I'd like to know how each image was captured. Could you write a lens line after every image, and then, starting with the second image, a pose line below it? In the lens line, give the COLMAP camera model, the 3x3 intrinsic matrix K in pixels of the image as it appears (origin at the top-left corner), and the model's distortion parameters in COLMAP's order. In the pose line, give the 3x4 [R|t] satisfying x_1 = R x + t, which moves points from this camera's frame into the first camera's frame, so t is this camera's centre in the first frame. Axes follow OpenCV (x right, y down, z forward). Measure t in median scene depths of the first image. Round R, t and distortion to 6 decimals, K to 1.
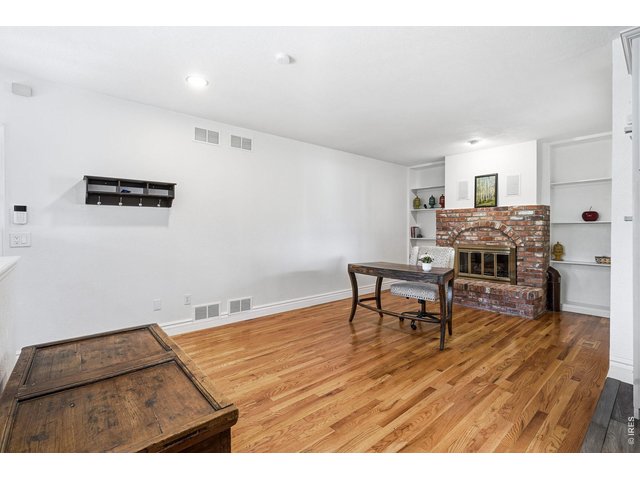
lens RADIAL K [[297.0, 0, 323.0], [0, 297.0, 230.5], [0, 0, 1]] dist [-0.002484, 0.000008]
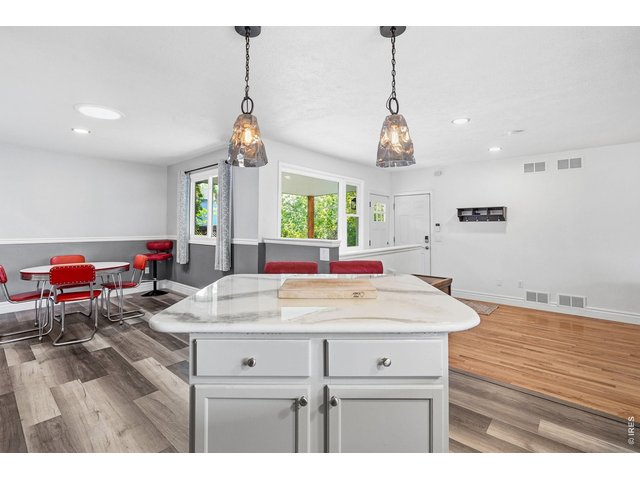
lens RADIAL K [[292.0, 0, 317.6], [0, 292.0, 231.9], [0, 0, 1]] dist [-0.000775, 0.000197]
pose [[0.130907, 0.018764, -0.991217, 0.933240], [-0.005917, 0.999818, 0.018145, -0.046704], [0.991377, 0.003489, 0.130994, -0.186039]]
